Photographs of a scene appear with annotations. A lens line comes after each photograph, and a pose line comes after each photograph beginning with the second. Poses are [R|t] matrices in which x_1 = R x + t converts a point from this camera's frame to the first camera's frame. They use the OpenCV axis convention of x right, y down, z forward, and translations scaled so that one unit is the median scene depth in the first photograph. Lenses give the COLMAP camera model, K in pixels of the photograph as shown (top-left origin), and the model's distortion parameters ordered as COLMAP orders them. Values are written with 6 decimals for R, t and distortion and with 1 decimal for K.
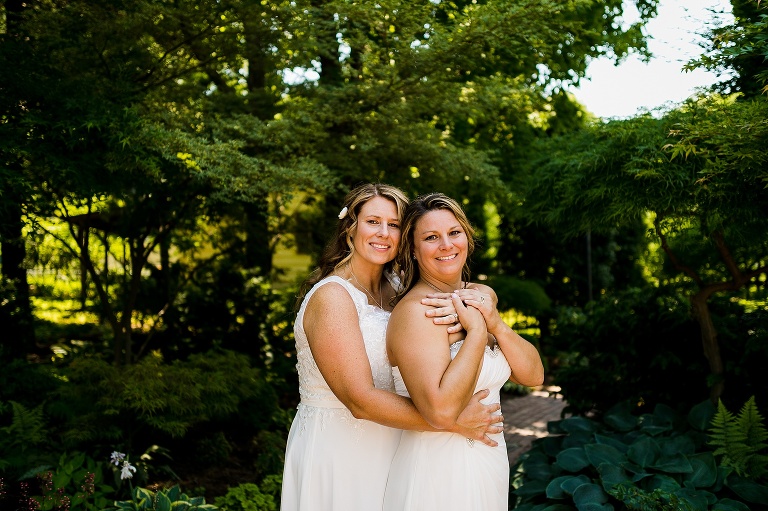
lens RADIAL K [[684.6, 0, 382.7], [0, 684.6, 255.0], [0, 0, 1]] dist [0.007952, 0.005385]
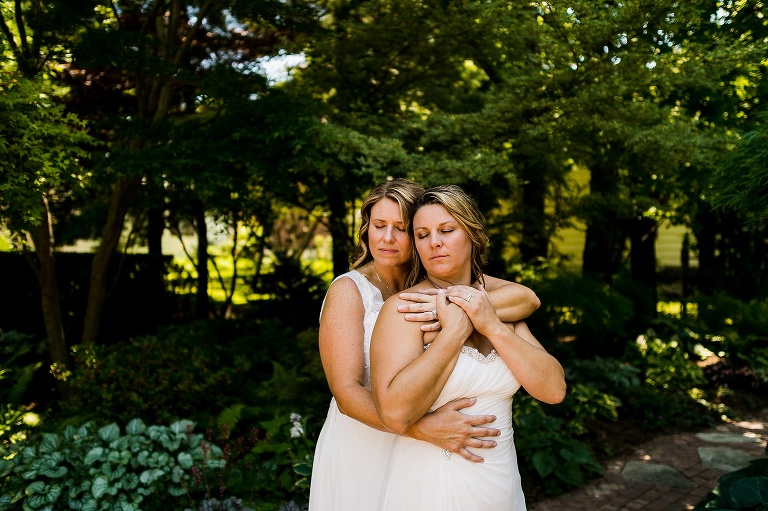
lens RADIAL K [[640.2, 0, 382.4], [0, 640.2, 246.0], [0, 0, 1]] dist [0.001666, 0.001977]
pose [[0.886685, 0.004566, -0.462352, 0.197887], [0.000929, 0.999932, 0.011655, -0.008743], [0.462374, -0.010764, 0.886620, 0.081807]]
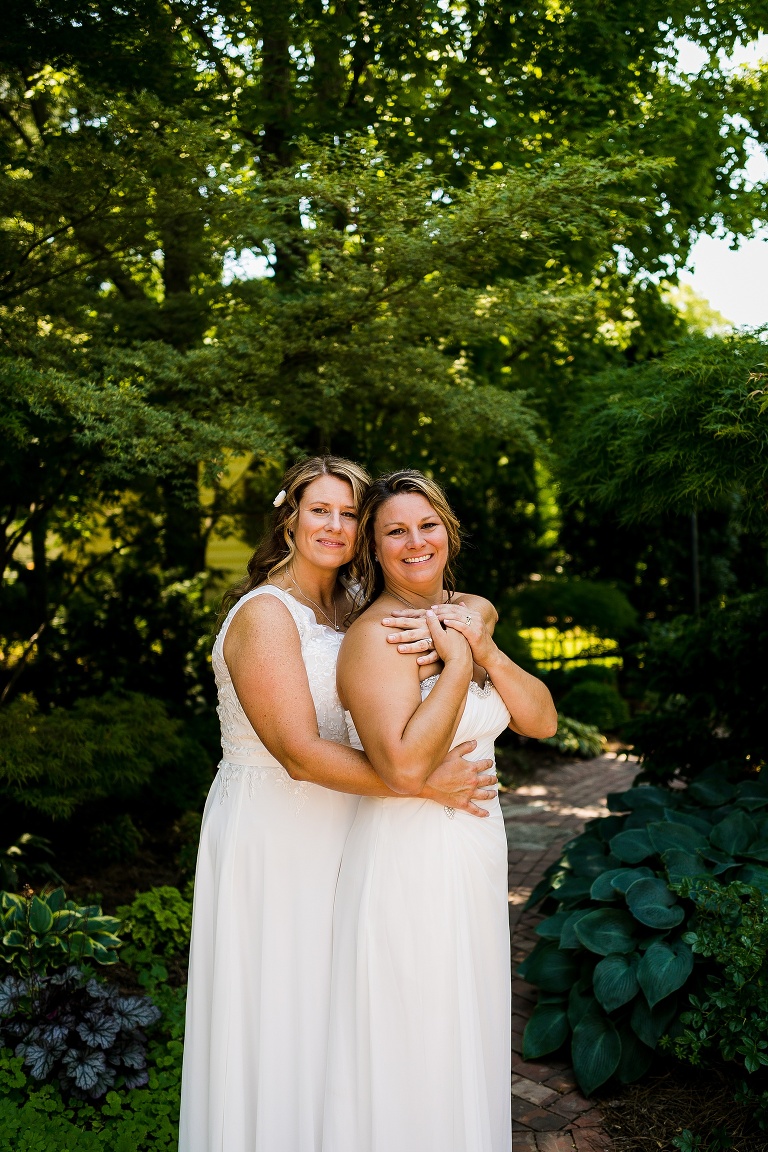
lens RADIAL K [[1085.3, 0, 381.3], [0, 1085.3, 574.3], [0, 0, 1]] dist [0.003206, 0.007894]
pose [[0.999953, -0.008600, -0.004464, 0.026816], [0.008728, 0.999531, 0.029340, -0.007202], [0.004209, -0.029377, 0.999560, -0.070511]]
